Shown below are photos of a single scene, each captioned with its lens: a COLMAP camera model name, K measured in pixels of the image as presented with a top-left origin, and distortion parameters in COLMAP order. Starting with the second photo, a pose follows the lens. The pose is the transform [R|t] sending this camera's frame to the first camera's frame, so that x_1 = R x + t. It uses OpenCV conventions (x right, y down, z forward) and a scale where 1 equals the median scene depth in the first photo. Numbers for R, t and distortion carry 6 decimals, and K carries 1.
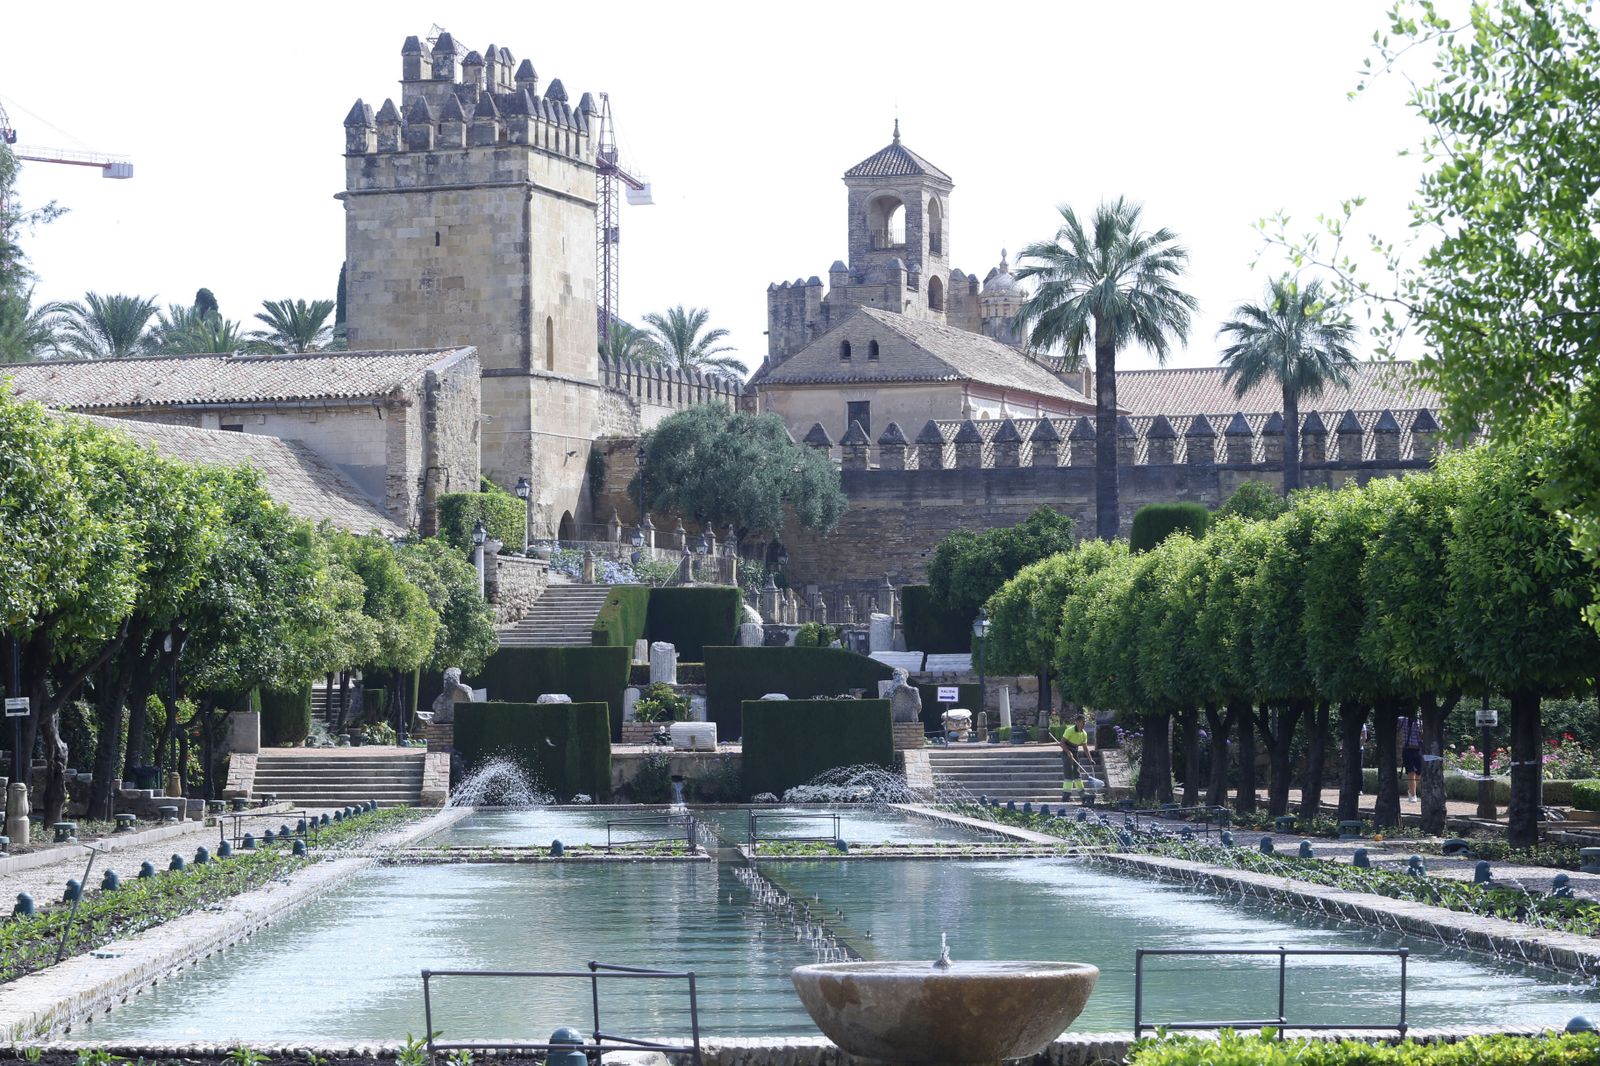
lens RADIAL K [[5119.7, 0, 800.0], [0, 5119.7, 533.0], [0, 0, 1]] dist [-0.414123, -0.736577]
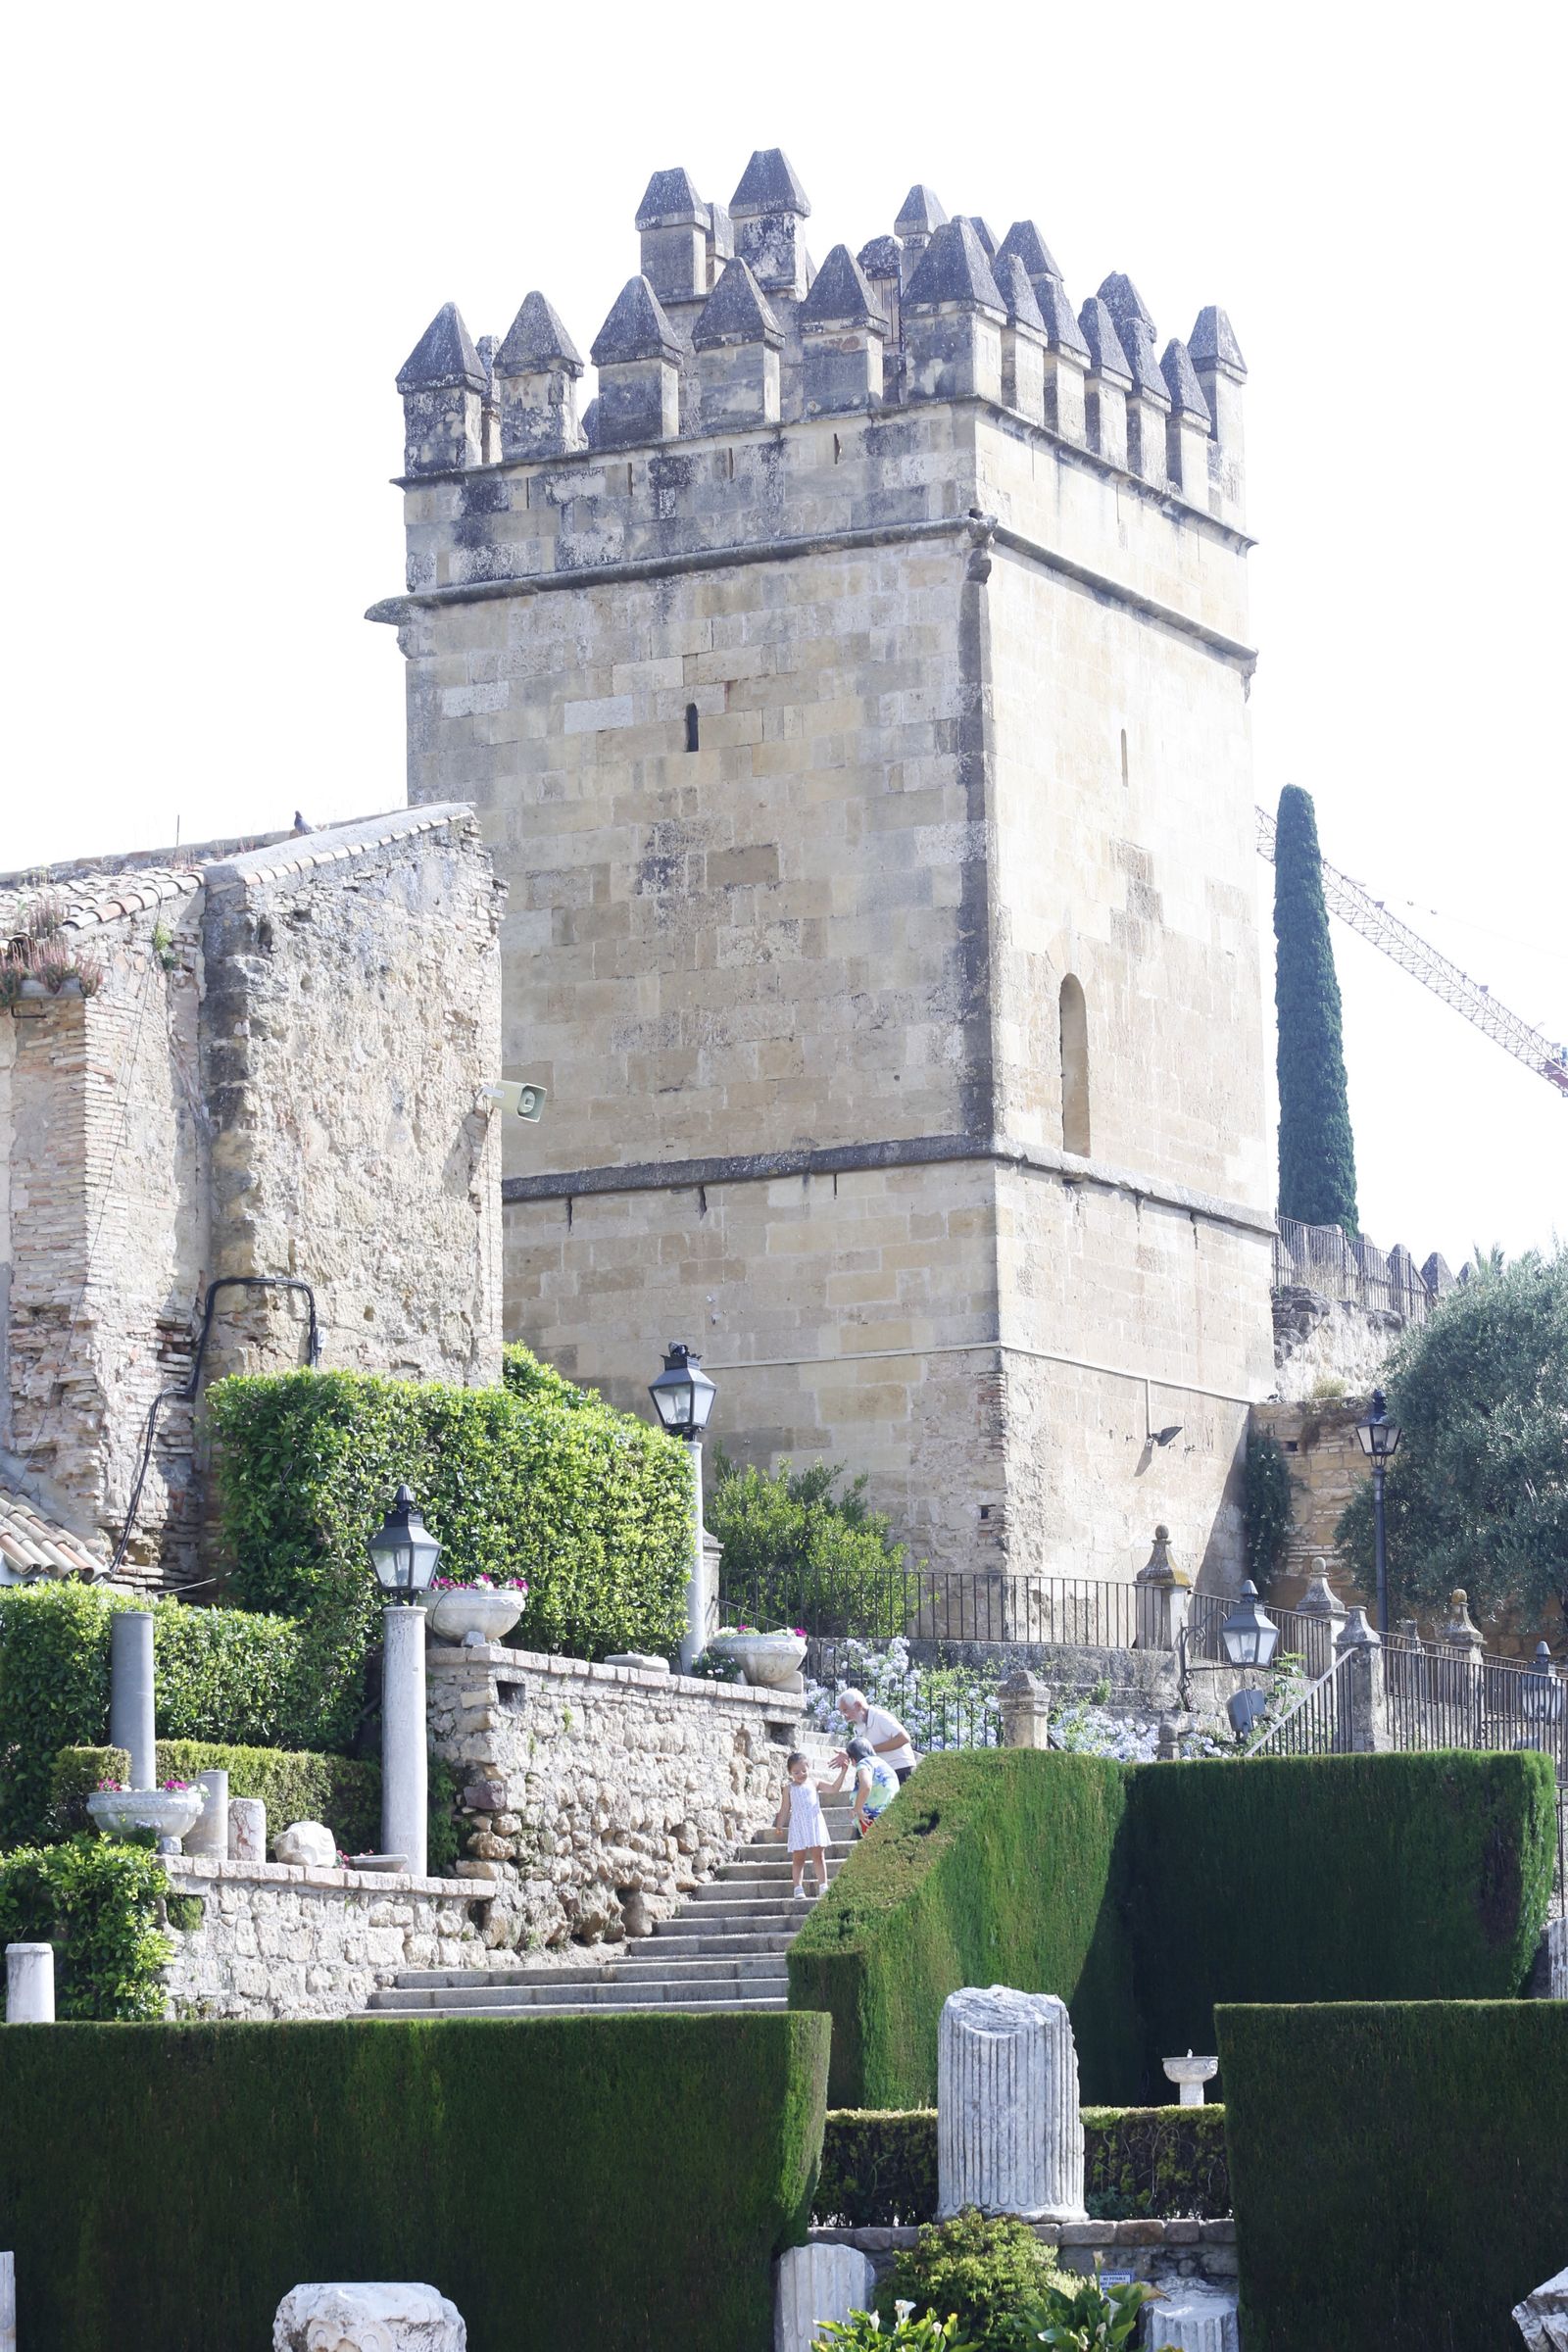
lens RADIAL K [[7526.0, 0, 784.0], [0, 7526.0, 1176.0], [0, 0, 1]] dist [-0.414123, -0.736577]
pose [[0.985233, -0.032743, -0.168056, 0.008447], [0.015168, 0.994376, -0.104814, 0.015705], [0.170543, 0.100718, 0.980189, 0.567896]]
